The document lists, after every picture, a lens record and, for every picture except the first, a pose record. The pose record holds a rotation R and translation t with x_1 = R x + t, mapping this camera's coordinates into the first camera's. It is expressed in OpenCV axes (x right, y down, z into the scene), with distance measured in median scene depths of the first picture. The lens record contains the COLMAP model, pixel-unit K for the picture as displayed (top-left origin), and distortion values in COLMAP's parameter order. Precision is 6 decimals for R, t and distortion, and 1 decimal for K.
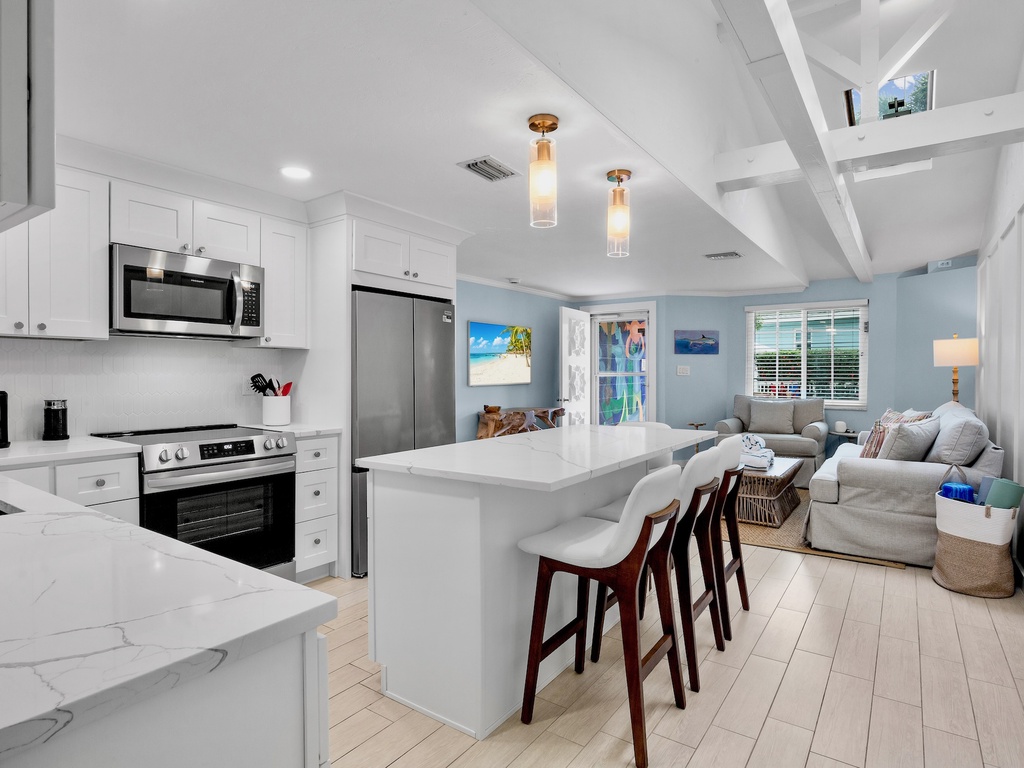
lens RADIAL K [[570.5, 0, 510.5], [0, 570.5, 379.3], [0, 0, 1]] dist [-0.010831, -0.003181]
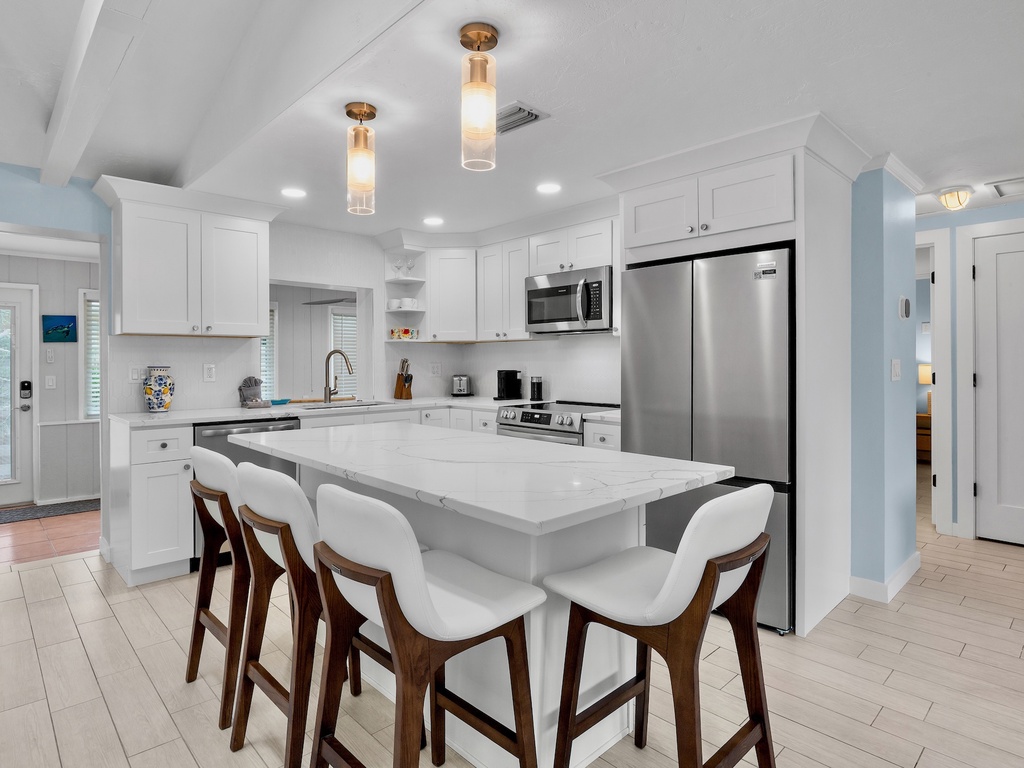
lens RADIAL K [[570.5, 0, 508.7], [0, 570.5, 364.9], [0, 0, 1]] dist [-0.010831, -0.003181]
pose [[-0.227735, 0.010203, -0.973670, 0.363956], [-0.009025, 0.999880, 0.012588, -0.007645], [0.973681, 0.011654, -0.227616, 0.557339]]
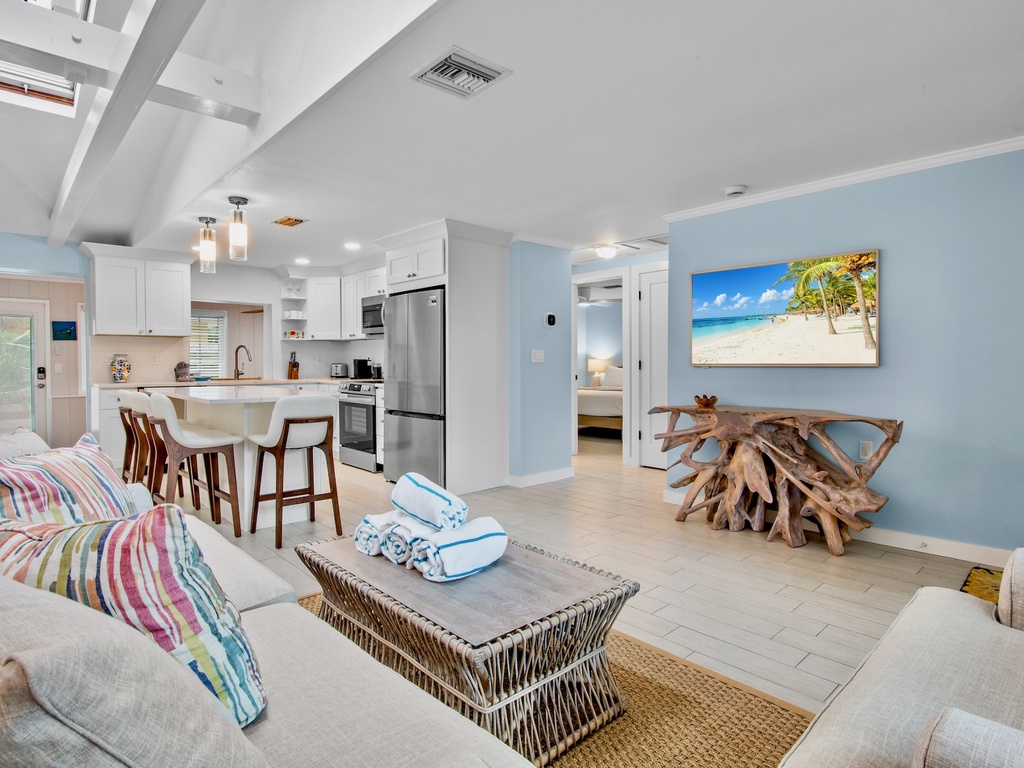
lens RADIAL K [[570.5, 0, 513.8], [0, 570.5, 376.4], [0, 0, 1]] dist [-0.010831, -0.003181]
pose [[-0.241157, 0.027349, -0.970101, 0.633642], [-0.011379, 0.999454, 0.031005, 0.003666], [0.970419, 0.018516, -0.240715, 0.931377]]
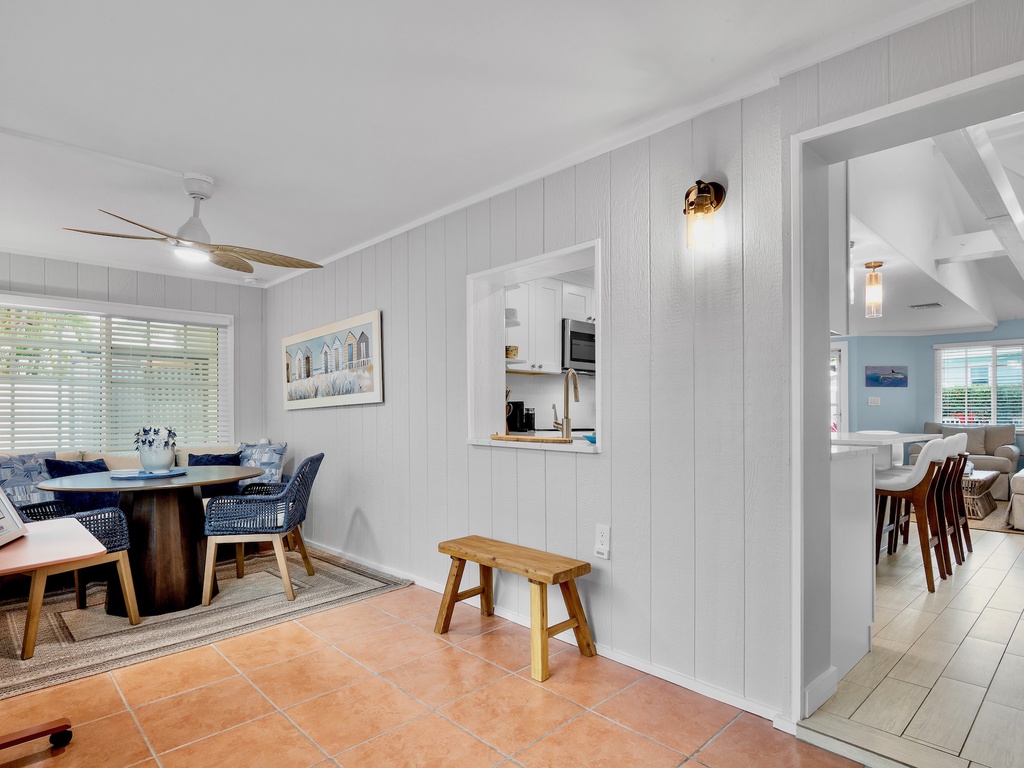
lens RADIAL K [[570.5, 0, 513.3], [0, 570.5, 404.5], [0, 0, 1]] dist [-0.010831, -0.003181]
pose [[0.979206, 0.001376, -0.202865, -0.204553], [-0.006740, 0.999646, -0.025752, 0.029757], [0.202757, 0.026584, 0.978868, -0.312430]]
